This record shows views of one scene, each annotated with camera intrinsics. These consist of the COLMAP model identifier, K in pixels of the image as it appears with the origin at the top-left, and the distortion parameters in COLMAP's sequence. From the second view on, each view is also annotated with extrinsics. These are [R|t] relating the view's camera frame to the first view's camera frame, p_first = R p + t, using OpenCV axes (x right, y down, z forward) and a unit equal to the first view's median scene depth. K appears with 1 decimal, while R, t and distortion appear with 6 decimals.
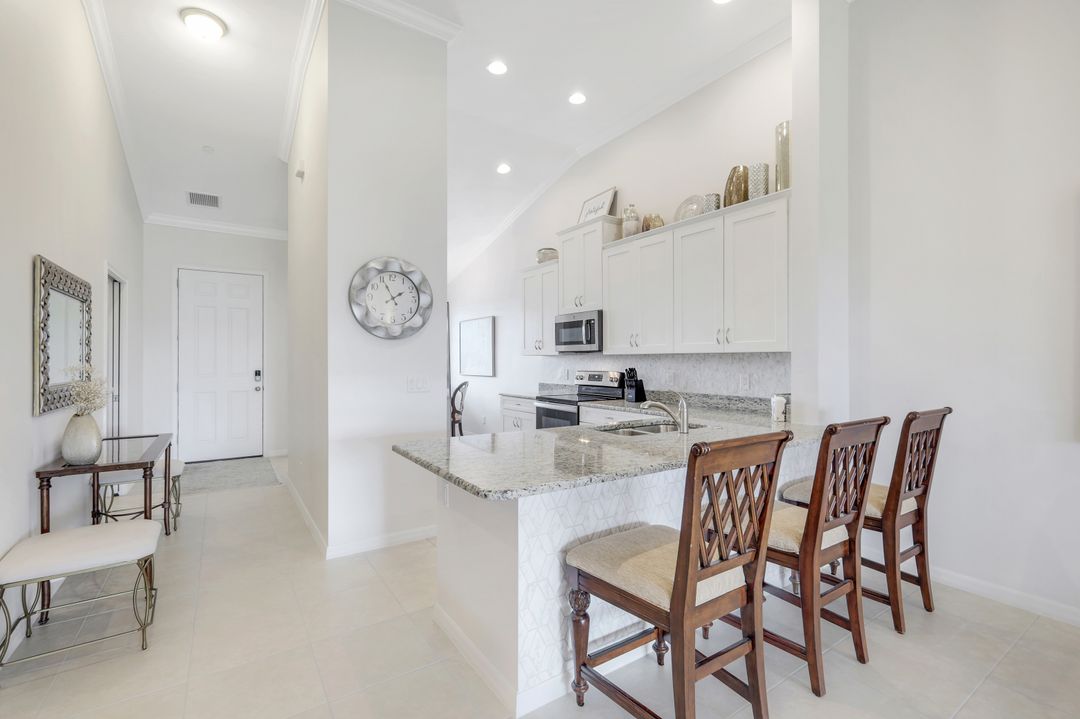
lens RADIAL K [[480.2, 0, 540.0], [0, 480.2, 359.5], [0, 0, 1]] dist [0.001577, -0.000040]
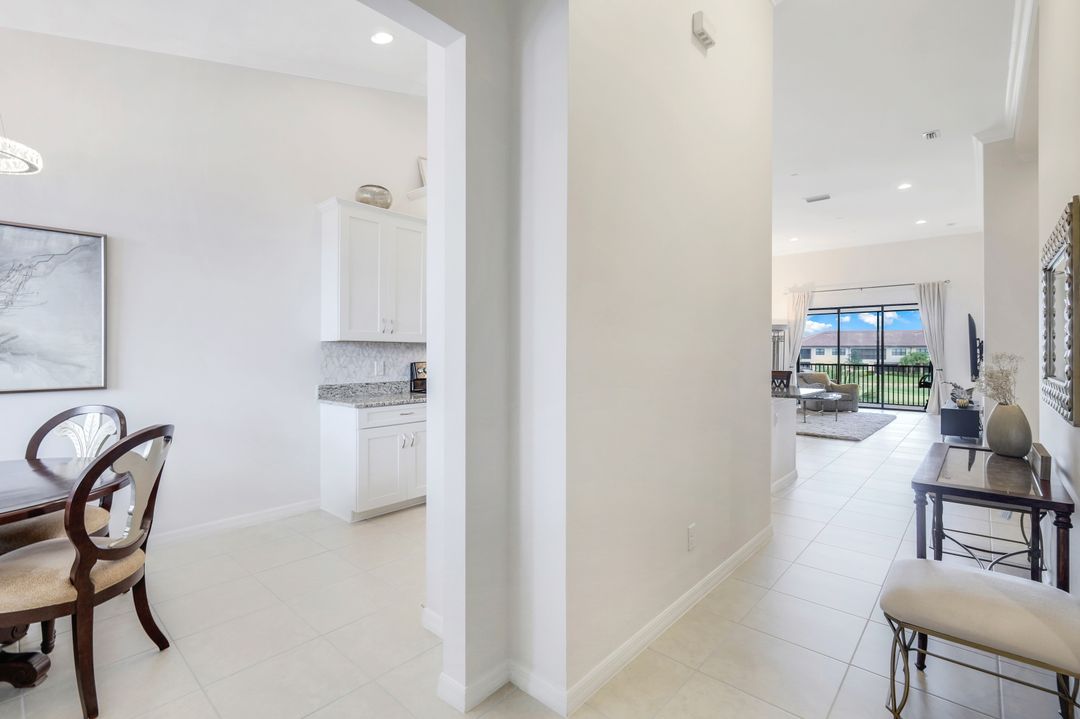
lens RADIAL K [[488.2, 0, 544.3], [0, 488.2, 349.1], [0, 0, 1]] dist [0.001365, 0.000576]
pose [[-0.256567, 0.007945, 0.966494, -0.847313], [-0.001120, 0.999963, -0.008517, 0.009336], [-0.966526, -0.003268, -0.256549, 1.104926]]
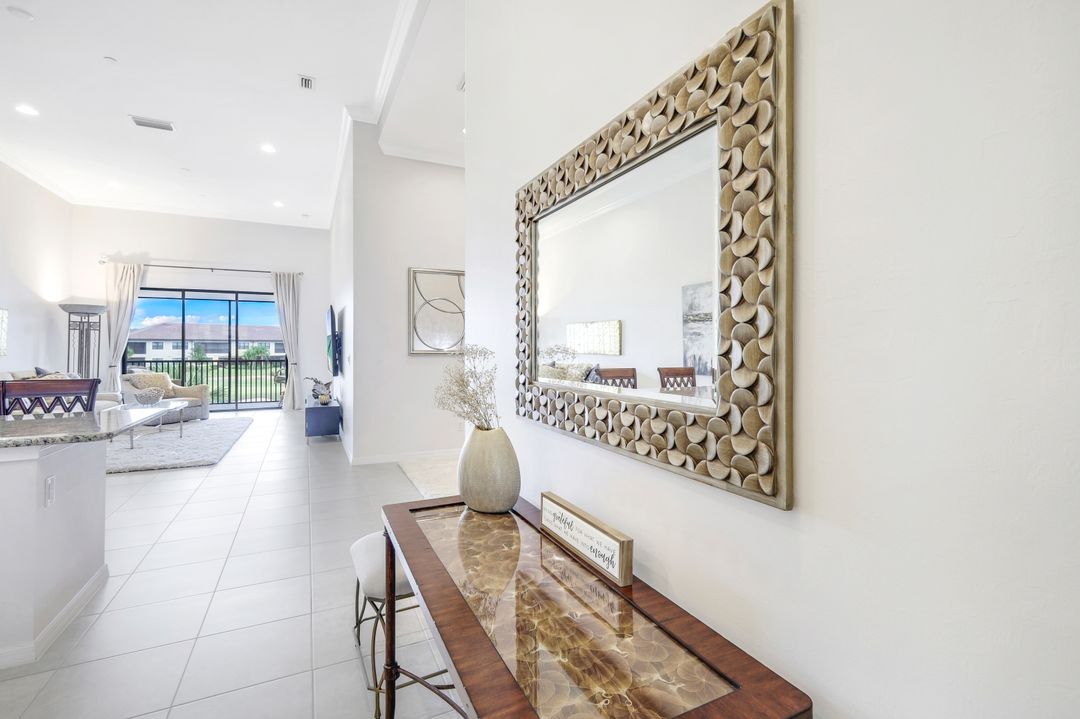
lens RADIAL K [[488.2, 0, 544.3], [0, 488.2, 349.1], [0, 0, 1]] dist [0.001365, 0.000576]
pose [[-0.991770, 0.000944, 0.128031, -0.559869], [0.001462, 0.999991, 0.003951, 0.010116], [-0.128026, 0.004106, -0.991762, 0.821411]]
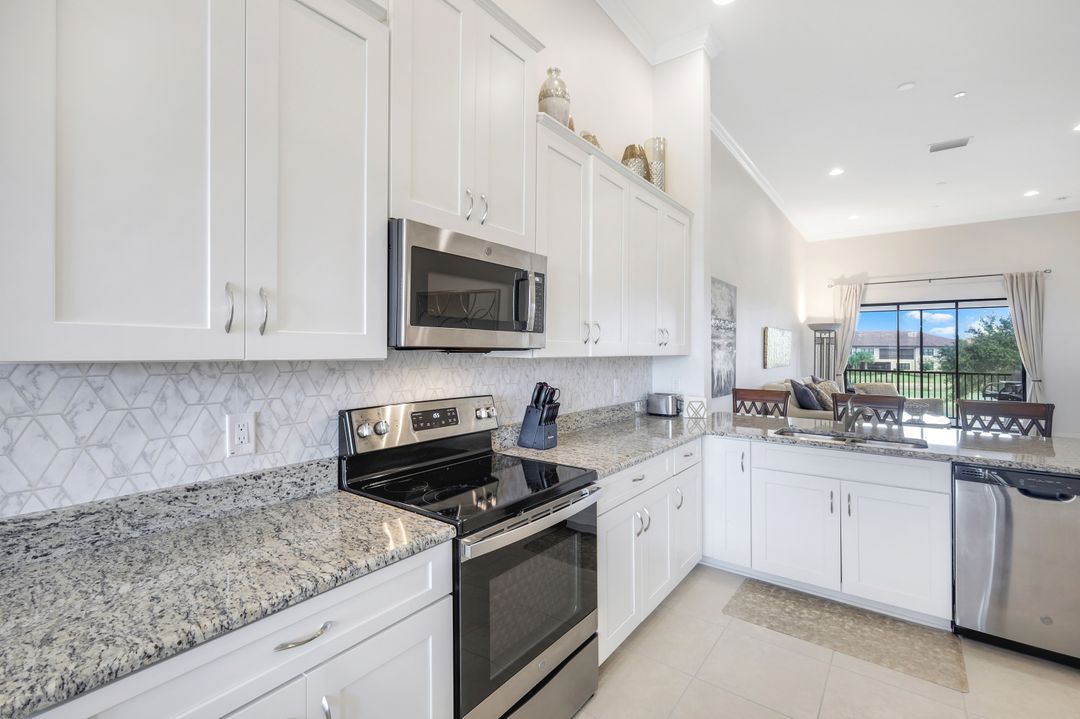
lens RADIAL K [[479.5, 0, 543.3], [0, 479.5, 348.0], [0, 0, 1]] dist [0.003473, 0.000402]
pose [[-0.334757, 0.005697, 0.942287, -0.274624], [-0.004259, 0.999962, -0.007559, -0.014759], [-0.942295, -0.006544, -0.334720, 1.090051]]
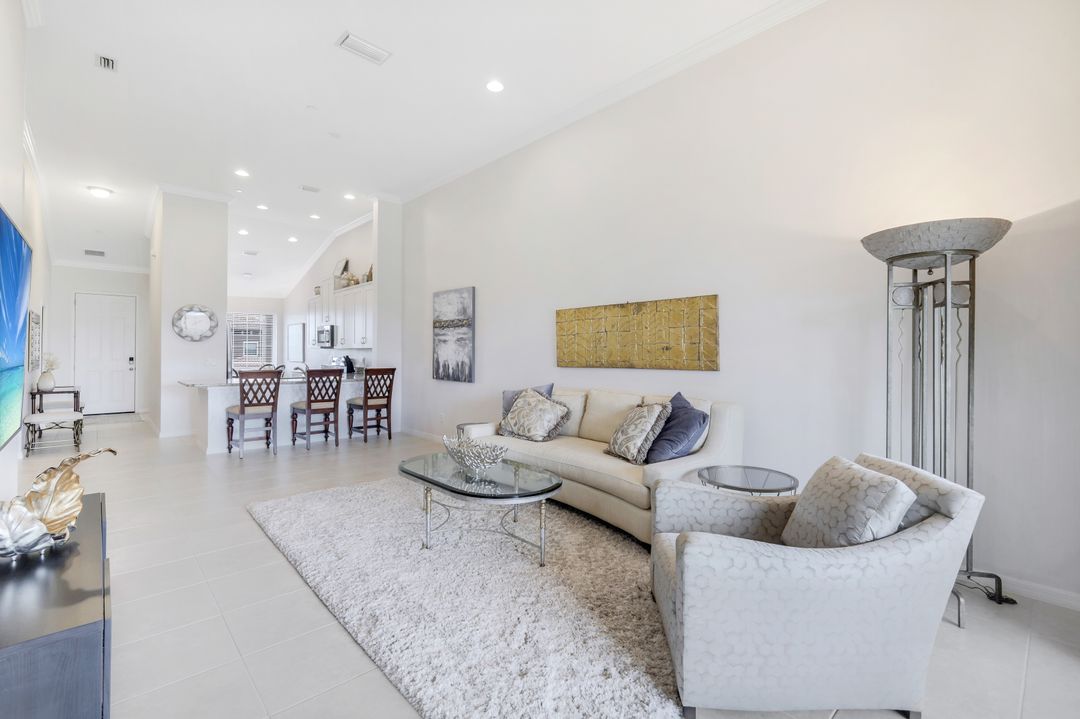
lens RADIAL K [[473.8, 0, 539.9], [0, 473.8, 350.8], [0, 0, 1]] dist [-0.003853, -0.000310]
pose [[0.985958, 0.005185, 0.166914, 0.588903], [-0.004831, 0.999985, -0.002527, -0.000732], [-0.166924, 0.001685, 0.985968, -0.930380]]
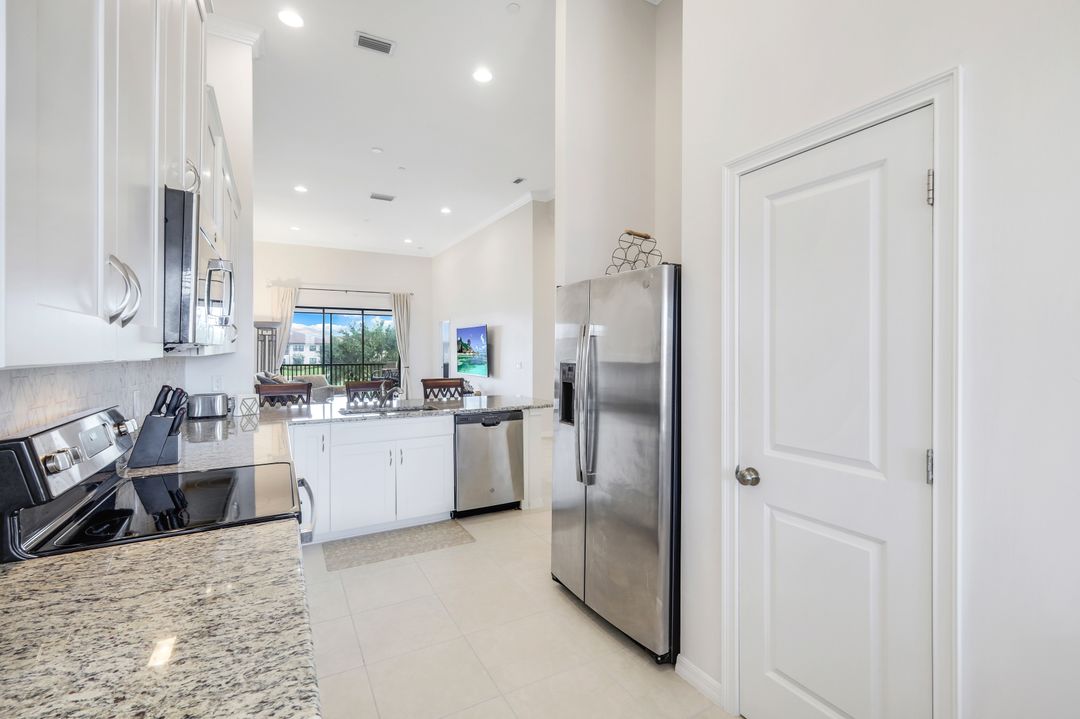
lens RADIAL K [[479.5, 0, 543.3], [0, 479.5, 348.0], [0, 0, 1]] dist [0.003473, 0.000402]
pose [[-0.997006, 0.002143, 0.077296, -0.169384], [0.002002, 0.999996, -0.001899, -0.014332], [-0.077300, -0.001739, -0.997006, 1.311959]]
